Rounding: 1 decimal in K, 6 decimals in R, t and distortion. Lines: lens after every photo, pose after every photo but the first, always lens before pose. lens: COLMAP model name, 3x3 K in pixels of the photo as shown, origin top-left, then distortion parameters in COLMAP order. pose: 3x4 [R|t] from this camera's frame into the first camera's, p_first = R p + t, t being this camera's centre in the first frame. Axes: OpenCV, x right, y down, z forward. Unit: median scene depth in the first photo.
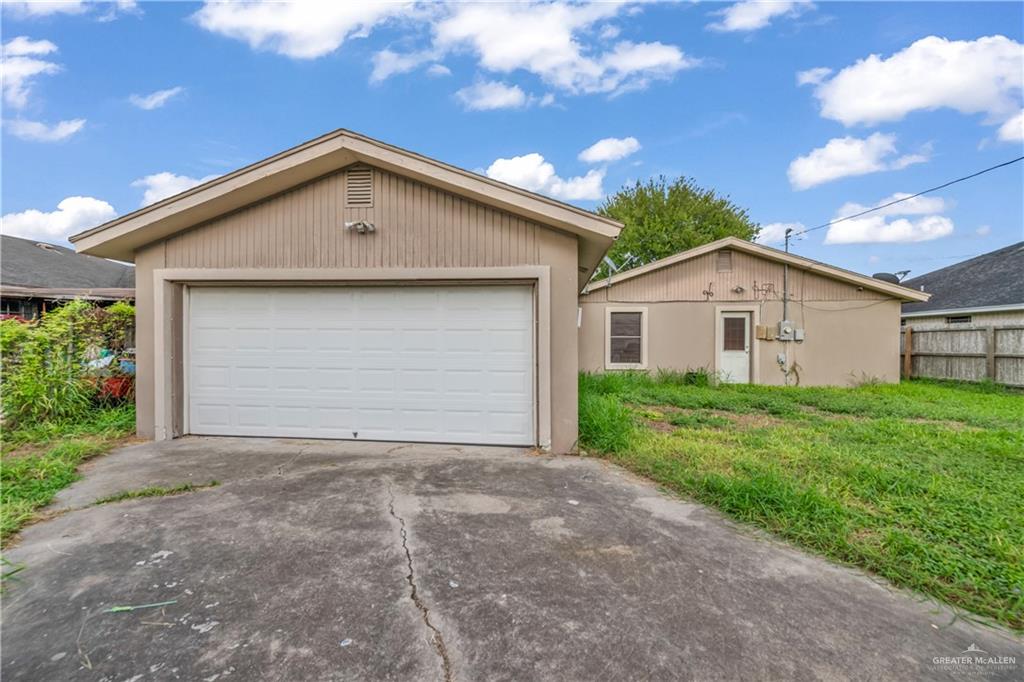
lens RADIAL K [[399.2, 0, 513.1], [0, 399.2, 334.4], [0, 0, 1]] dist [-0.001283, -0.000045]
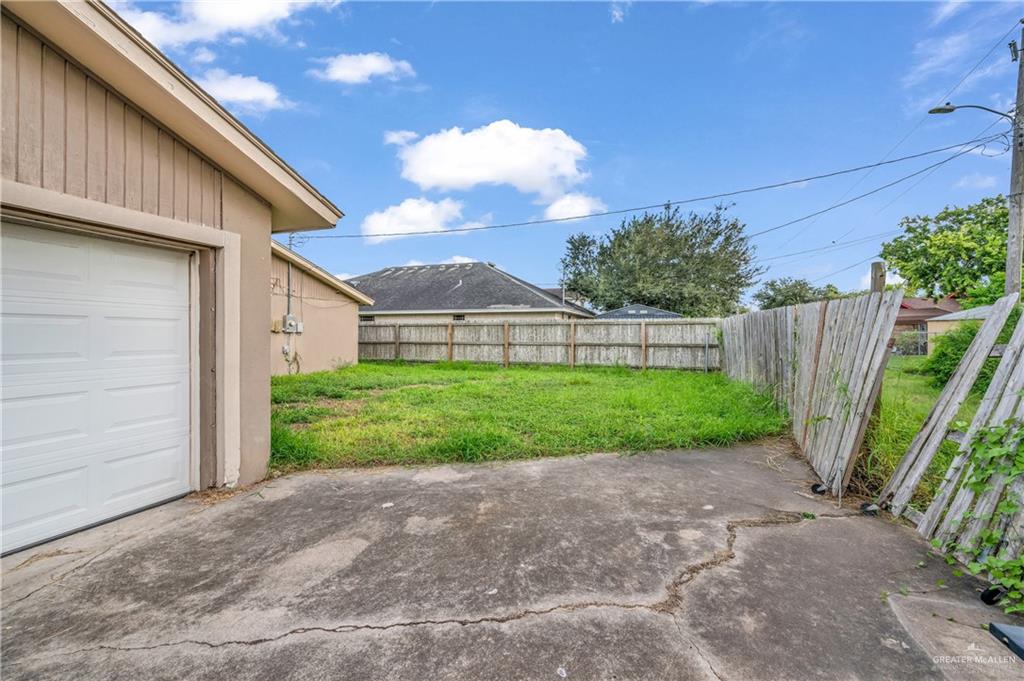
lens RADIAL K [[399.2, 0, 513.1], [0, 399.2, 333.9], [0, 0, 1]] dist [-0.001283, -0.000045]
pose [[0.256234, -0.002737, 0.966611, -0.584298], [-0.018837, 0.999792, 0.007825, -0.004557], [-0.966431, -0.020213, 0.256129, 0.390602]]
